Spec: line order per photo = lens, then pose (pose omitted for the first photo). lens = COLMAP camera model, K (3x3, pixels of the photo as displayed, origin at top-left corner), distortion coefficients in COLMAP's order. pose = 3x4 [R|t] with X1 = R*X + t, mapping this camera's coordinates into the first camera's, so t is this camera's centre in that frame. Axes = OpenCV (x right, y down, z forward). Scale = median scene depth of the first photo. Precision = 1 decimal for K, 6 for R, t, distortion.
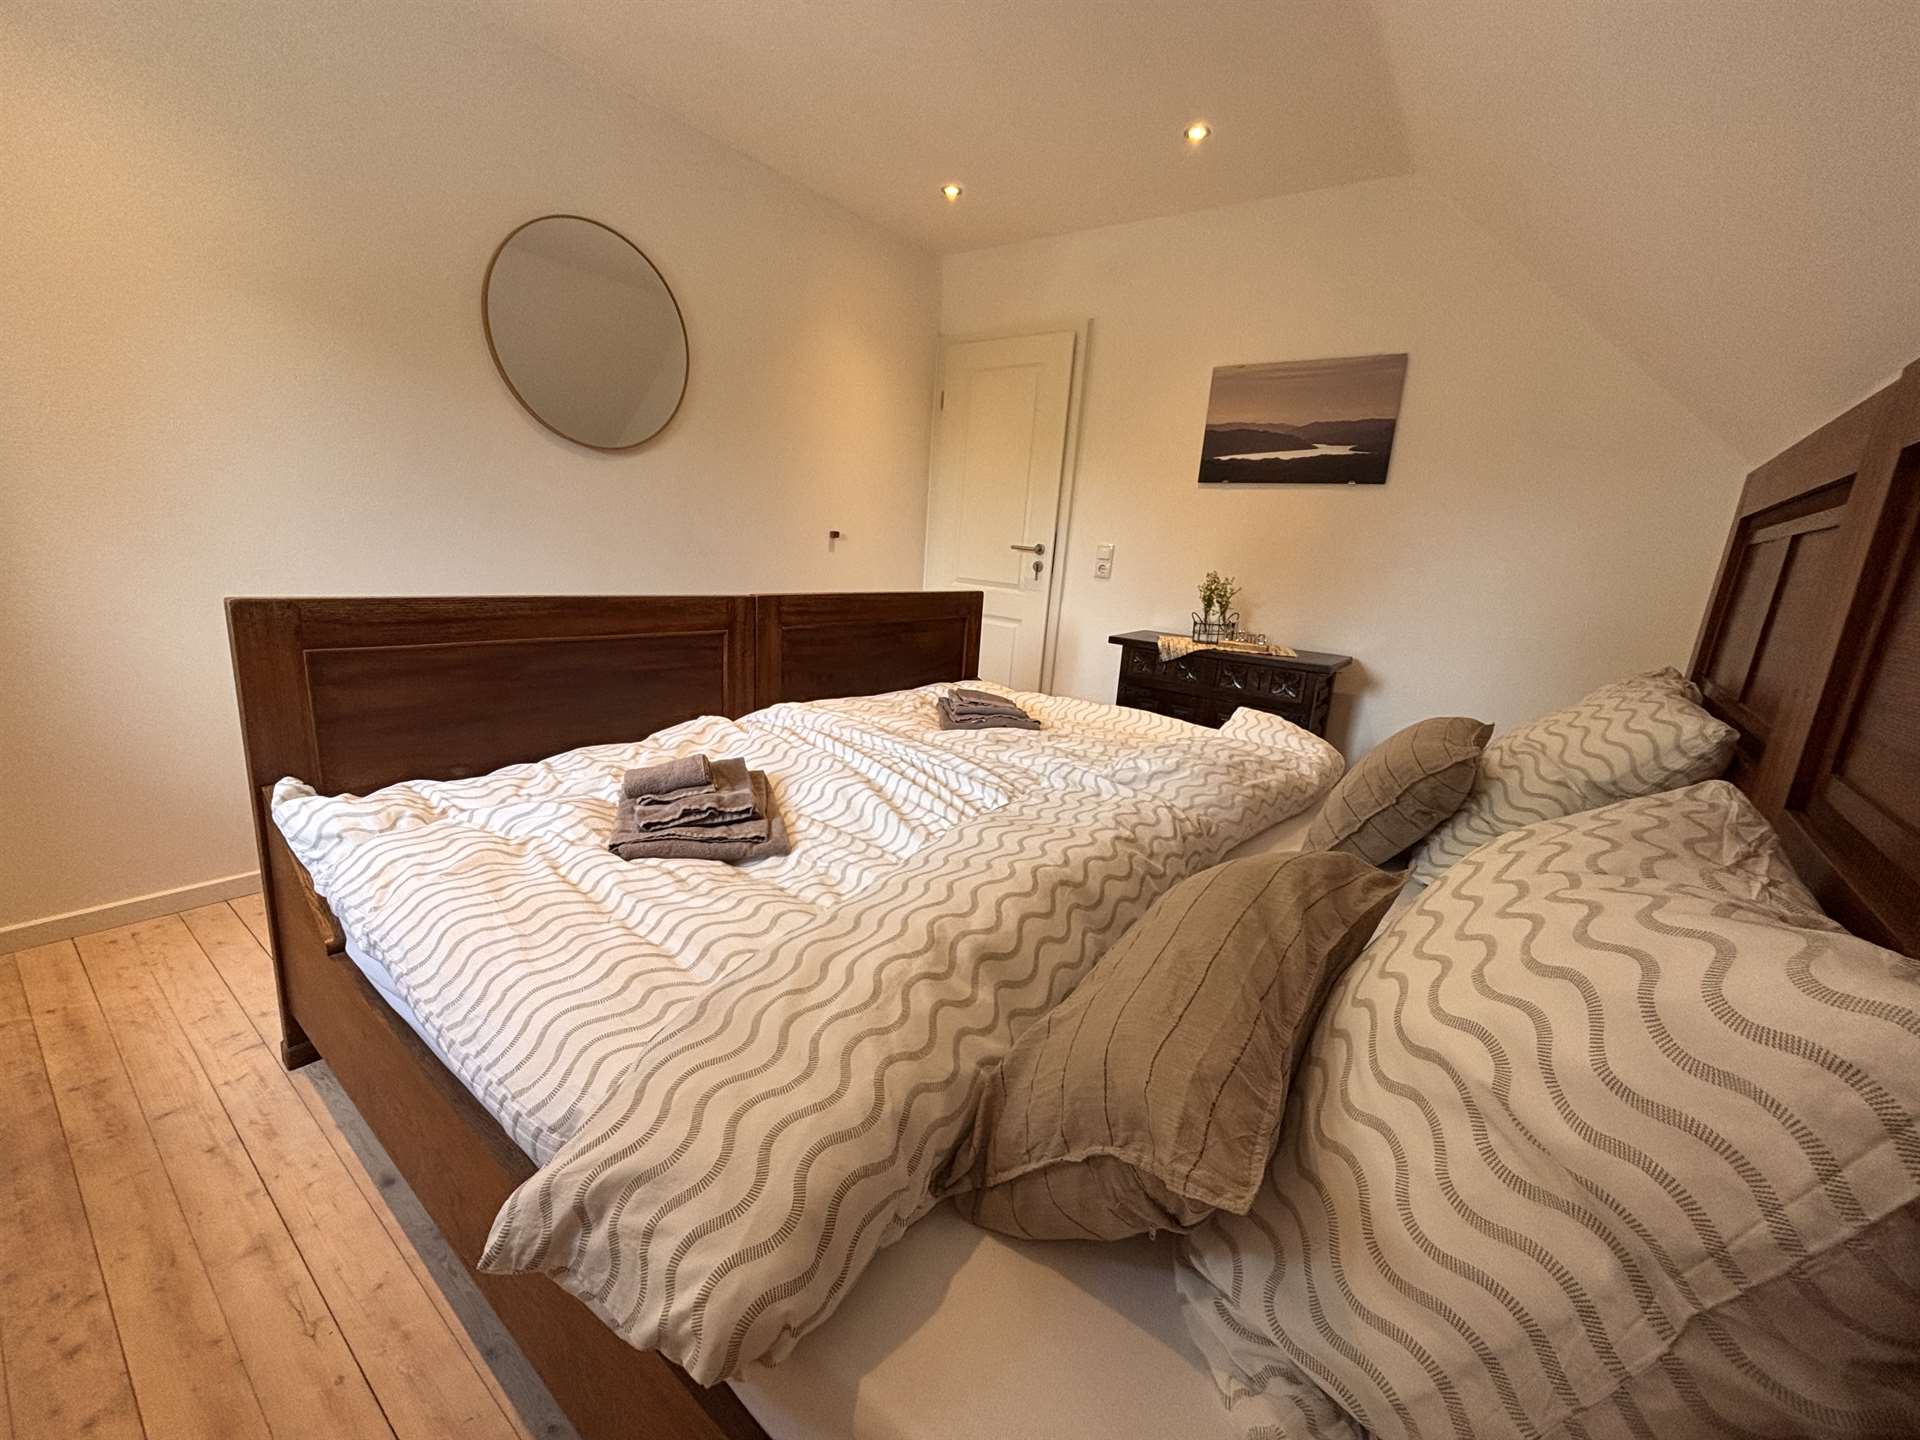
lens RADIAL K [[770.0, 0, 961.1], [0, 770.0, 725.1], [0, 0, 1]] dist [-0.001646, -0.000252]
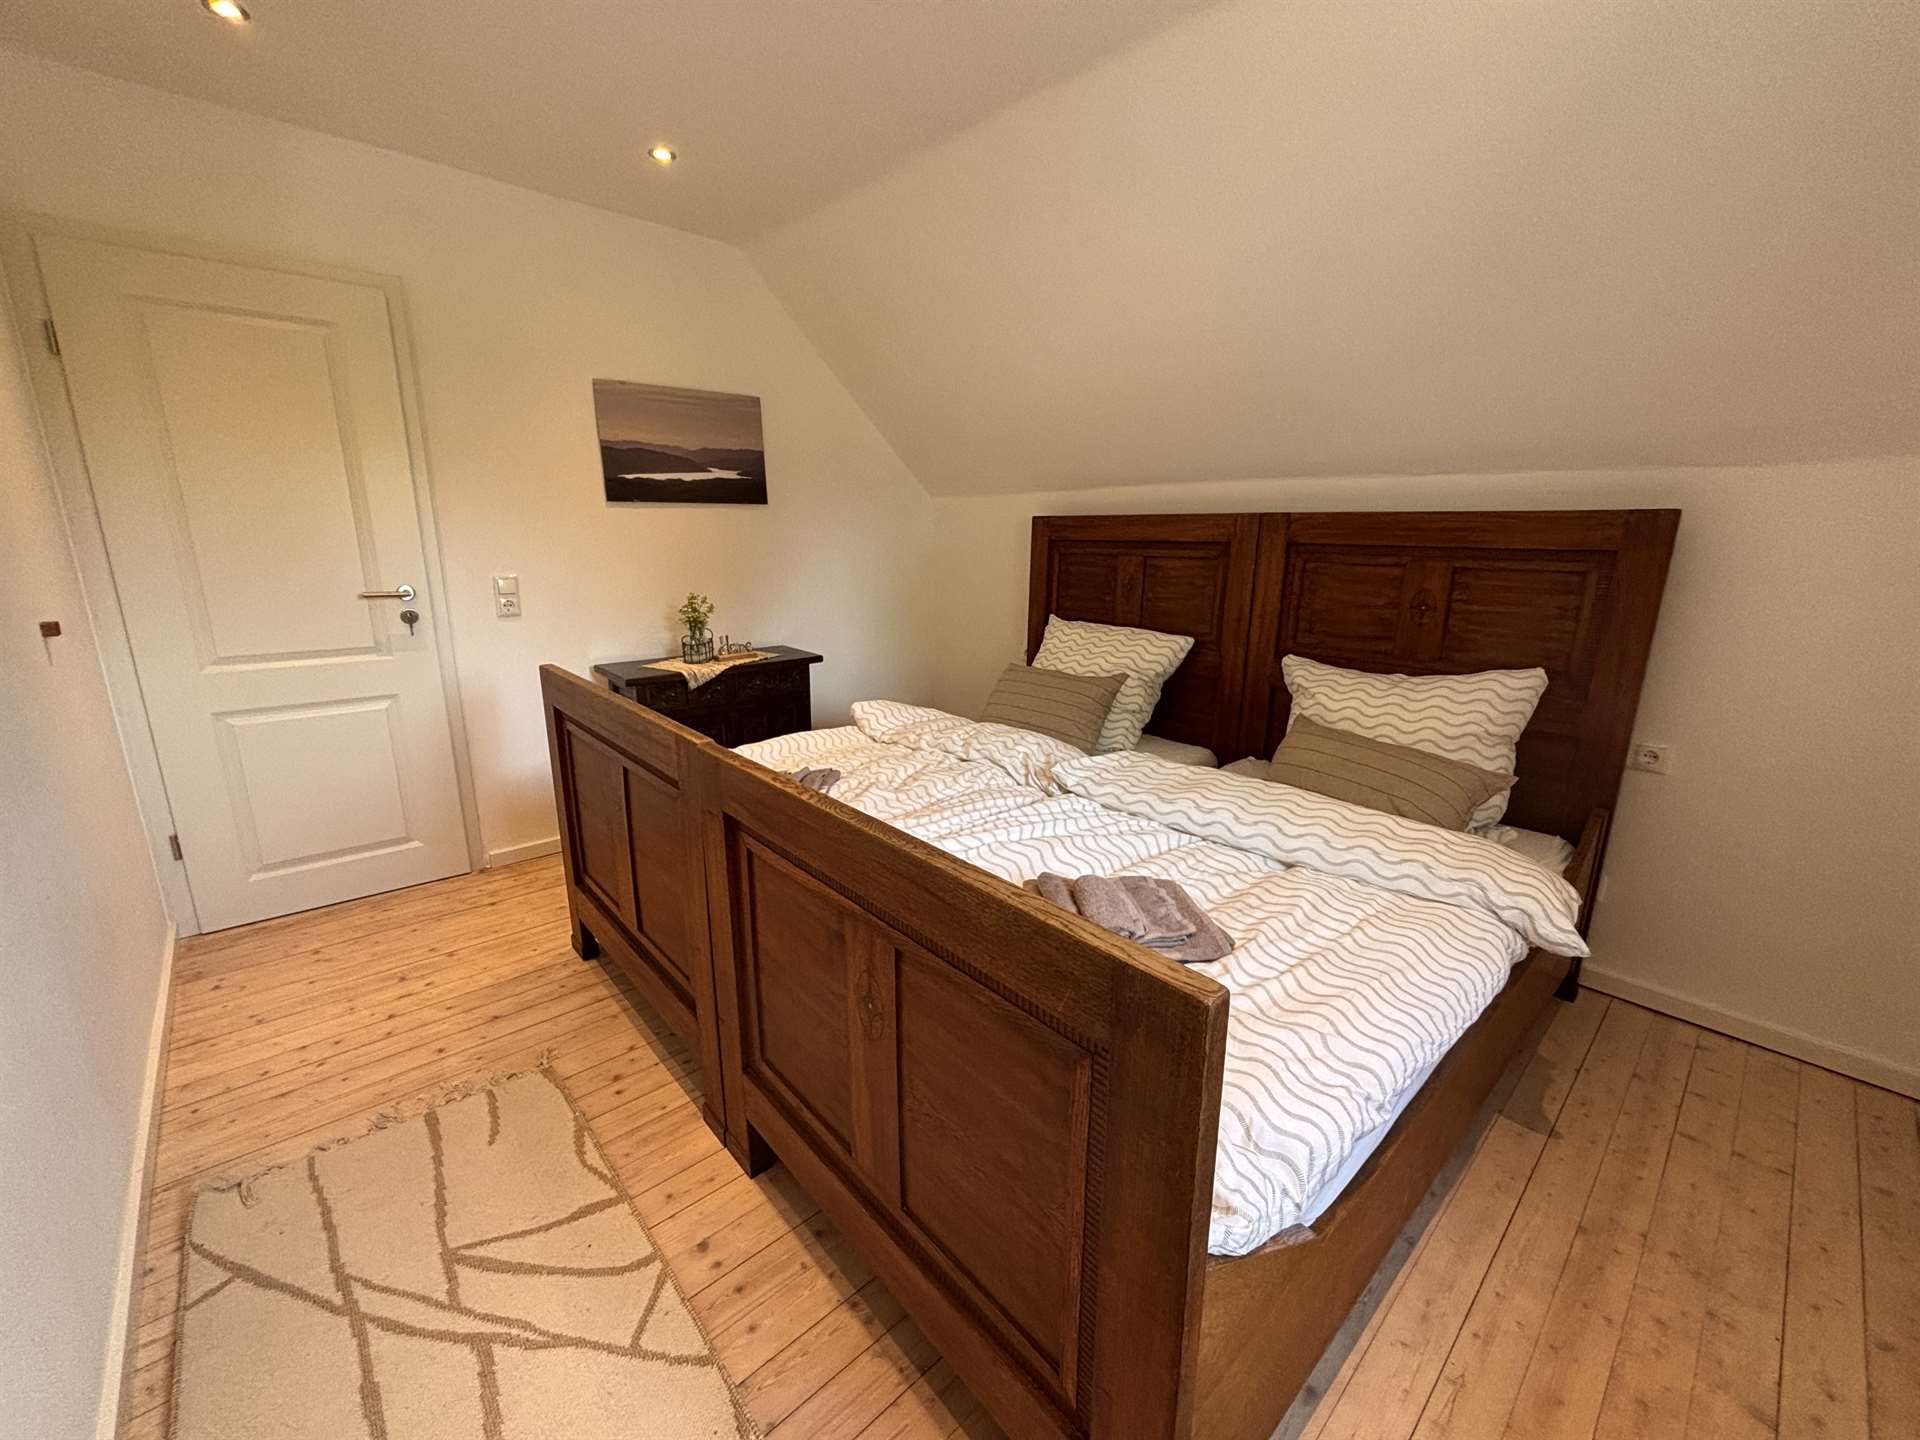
lens RADIAL K [[770.0, 0, 950.7], [0, 770.0, 719.3], [0, 0, 1]] dist [-0.001646, -0.000252]
pose [[0.186497, -0.304962, 0.933926, -0.632707], [0.236117, 0.936654, 0.258703, -0.230274], [-0.953660, 0.172269, 0.246690, 0.454227]]
